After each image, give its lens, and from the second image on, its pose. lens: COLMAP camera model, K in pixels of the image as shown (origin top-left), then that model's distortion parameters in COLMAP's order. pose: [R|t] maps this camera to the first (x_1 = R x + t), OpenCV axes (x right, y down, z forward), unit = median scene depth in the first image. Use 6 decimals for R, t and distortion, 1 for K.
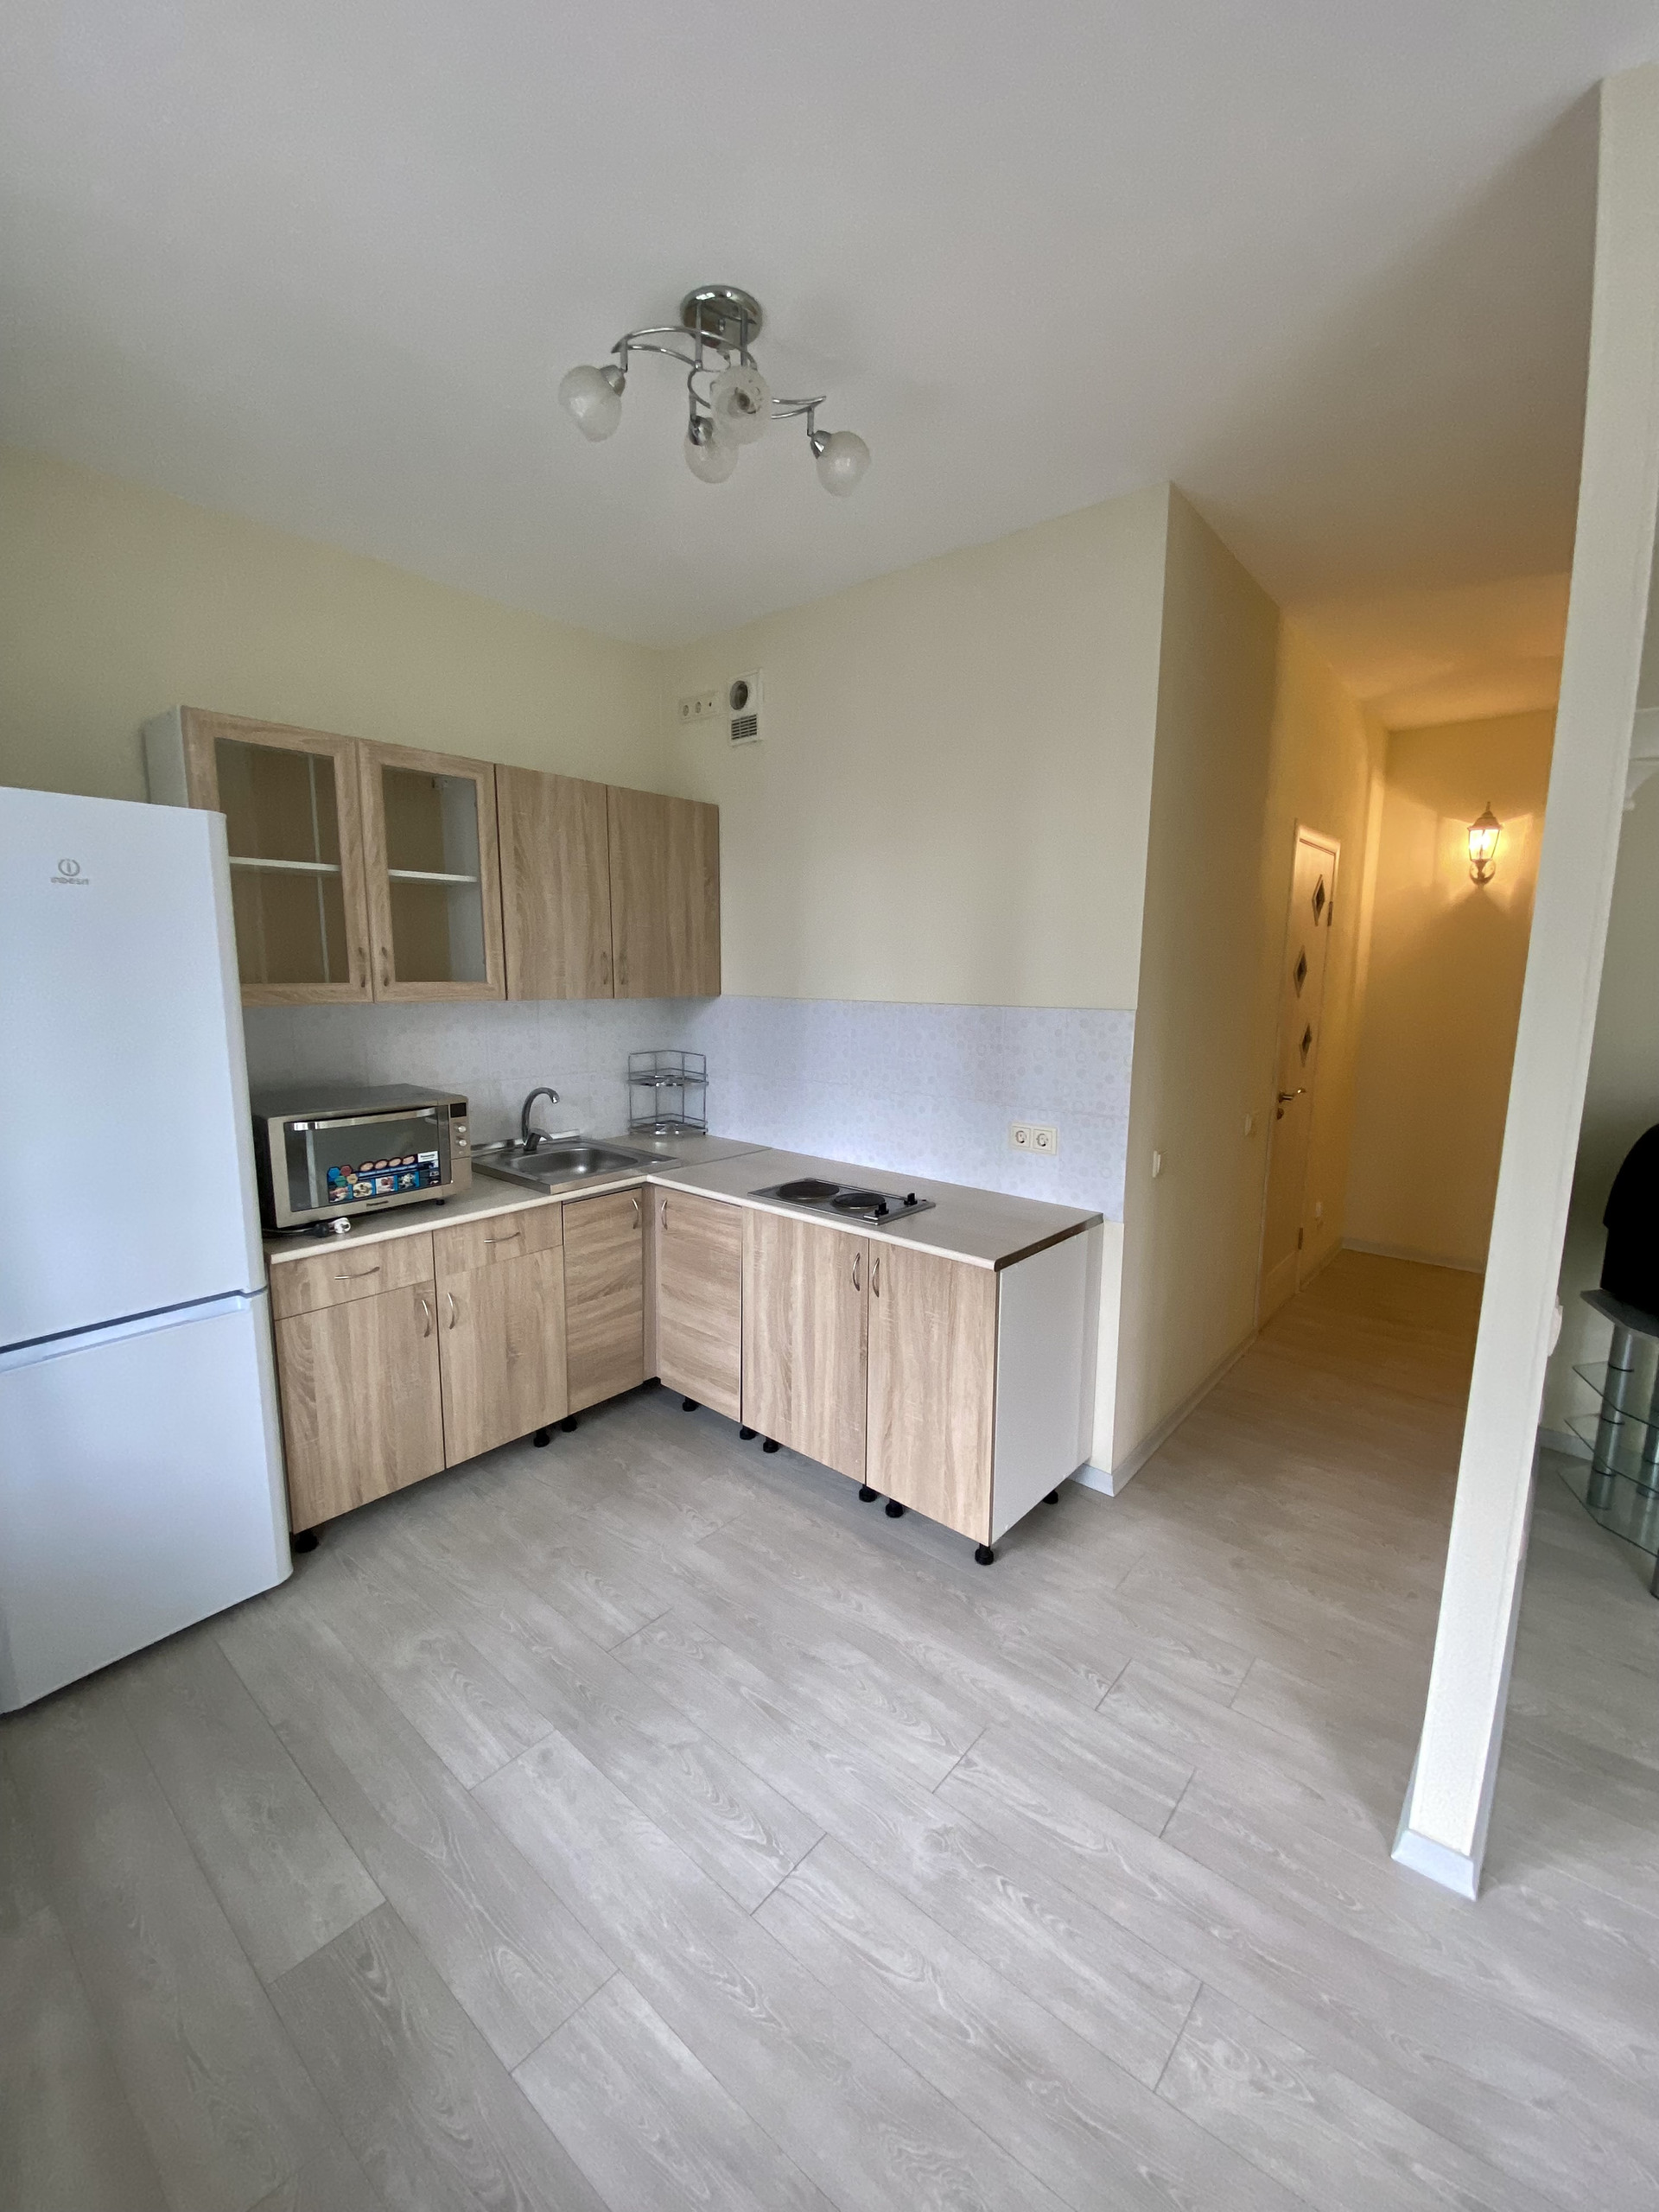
lens RADIAL K [[898.3, 0, 840.8], [0, 898.3, 1099.2], [0, 0, 1]] dist [0.018978, -0.020707]
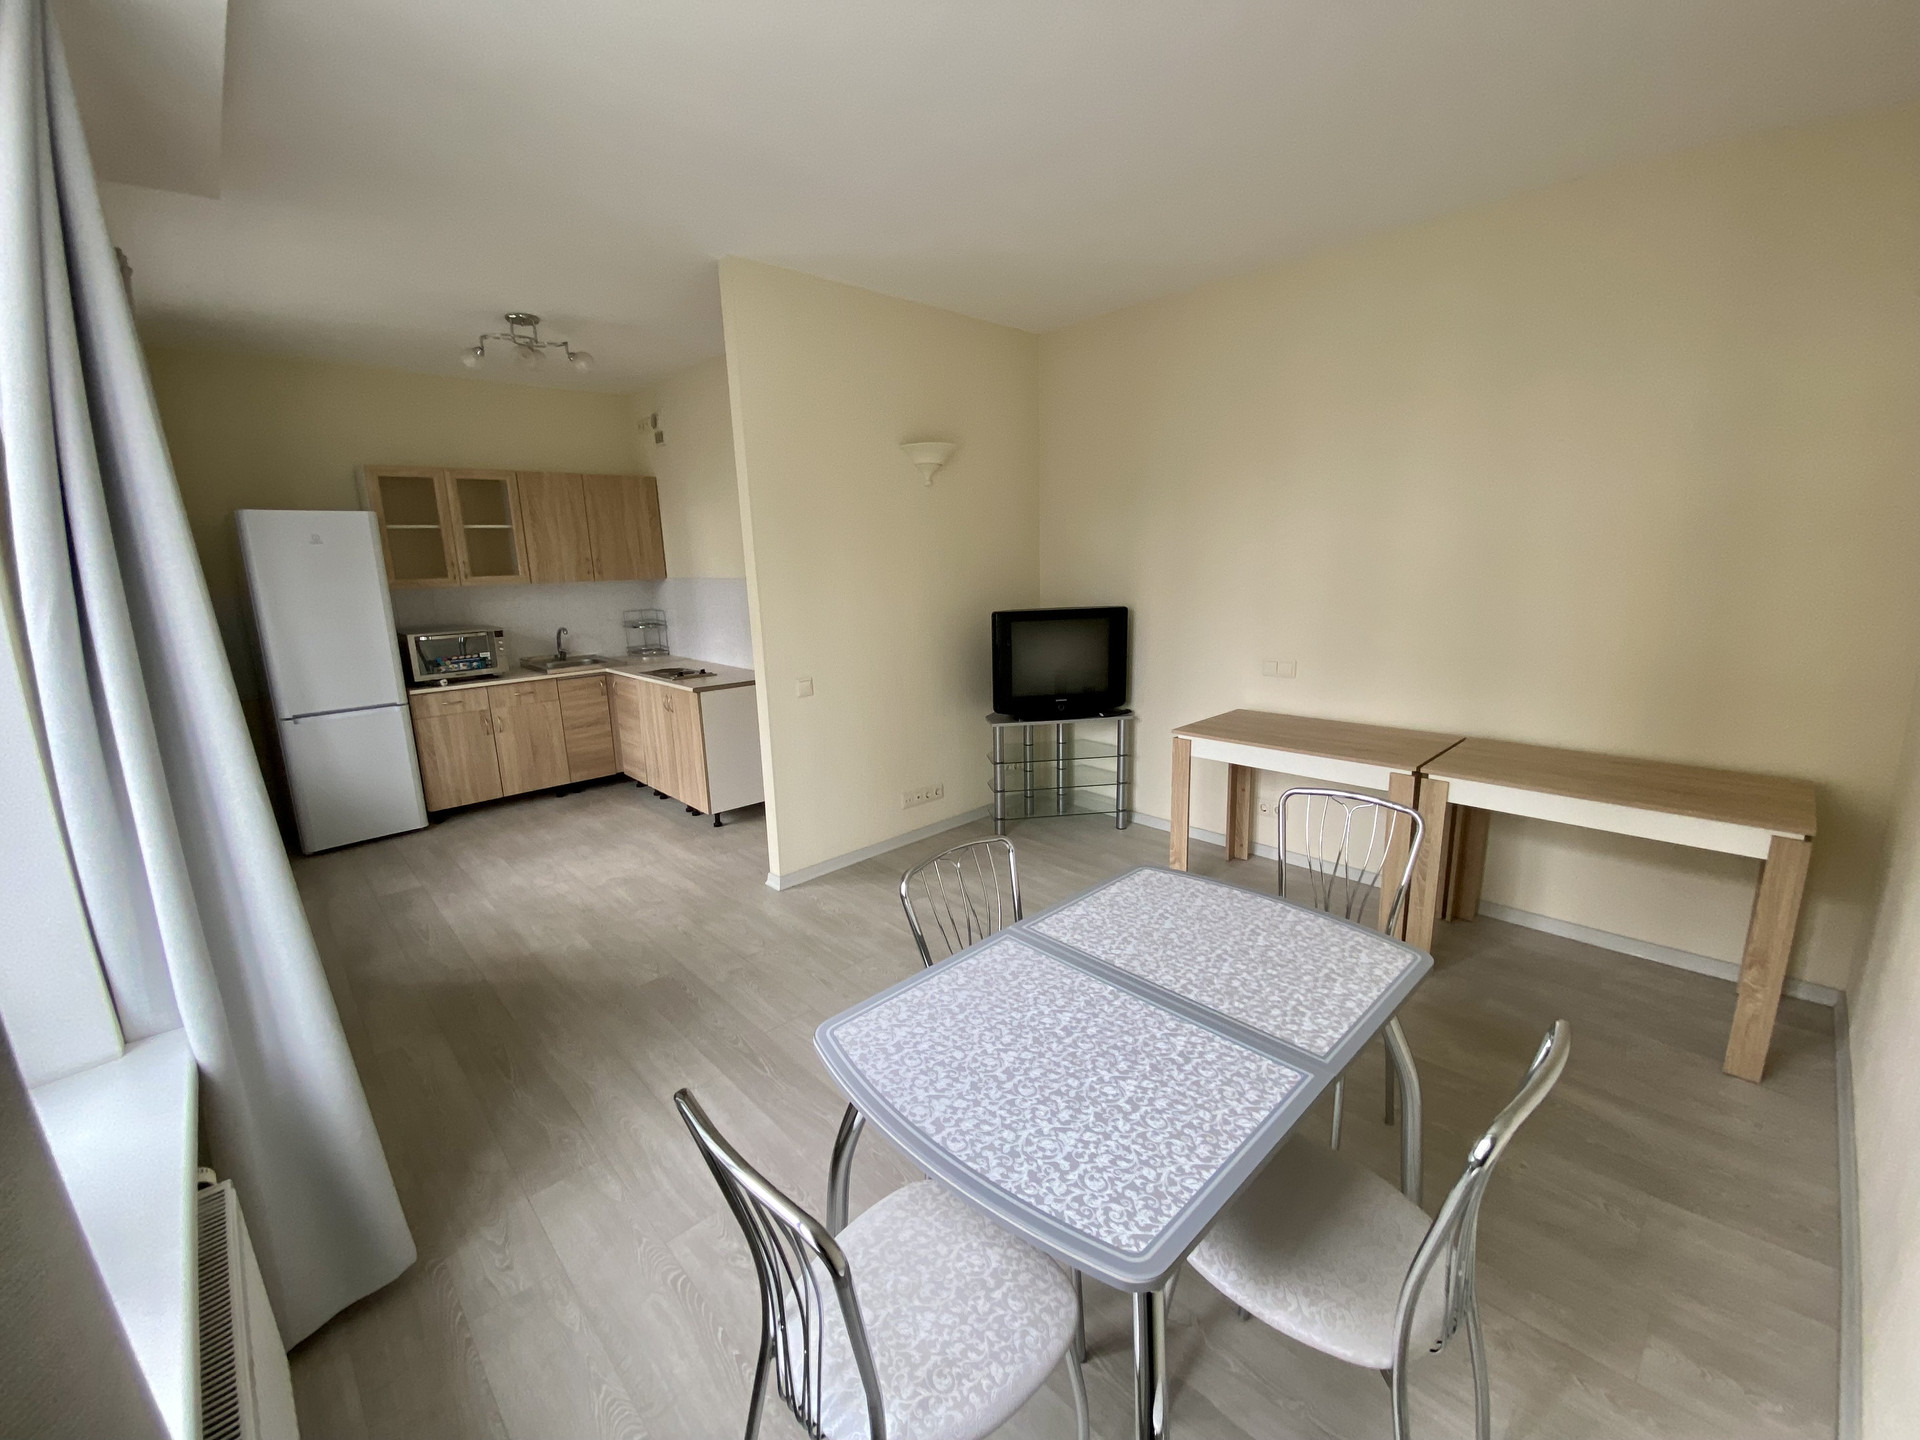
lens RADIAL K [[779.7, 0, 960.2], [0, 779.7, 707.2], [0, 0, 1]] dist [0.018978, -0.020707]
pose [[0.993324, -0.016318, -0.114197, 0.964717], [0.021489, 0.998792, 0.044197, 0.138312], [0.113338, -0.046356, 0.992474, -0.826916]]
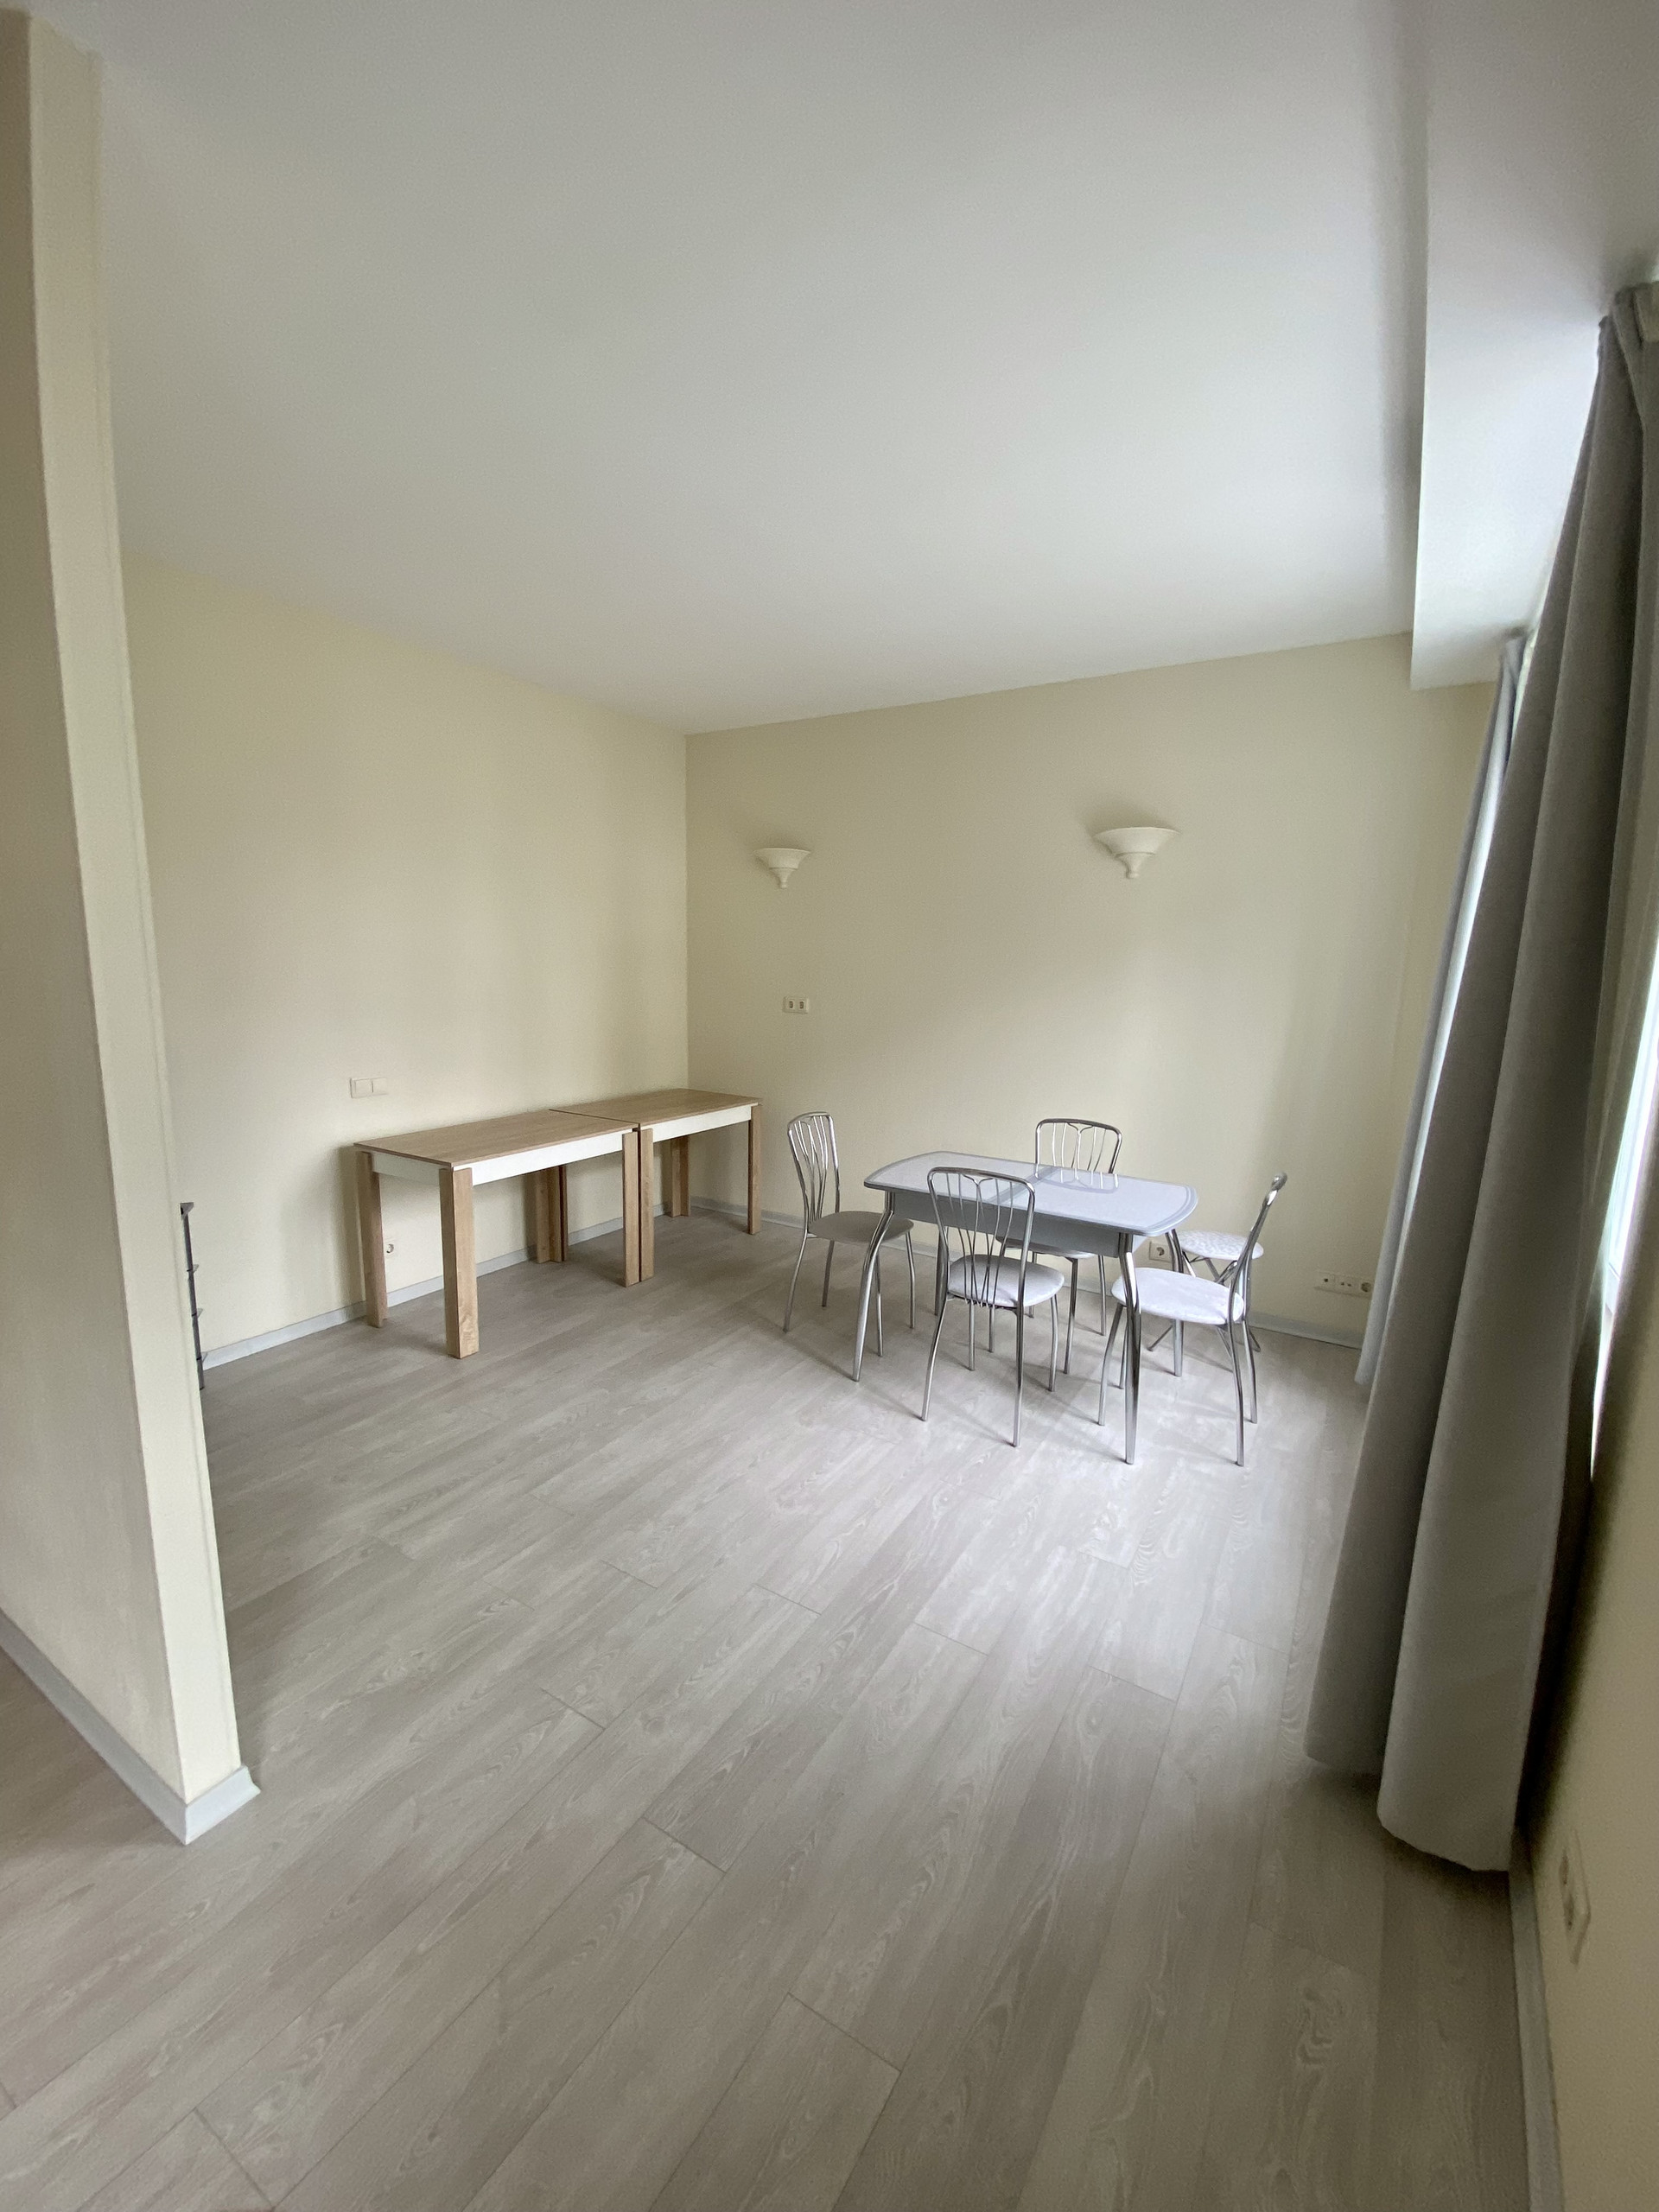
lens RADIAL K [[887.3, 0, 848.3], [0, 887.3, 1116.9], [0, 0, 1]] dist [0.012145, -0.017176]
pose [[-0.163159, -0.186359, 0.968839, -0.180482], [0.121980, 0.970654, 0.207250, -0.019010], [-0.979030, 0.151994, -0.135638, 0.199666]]
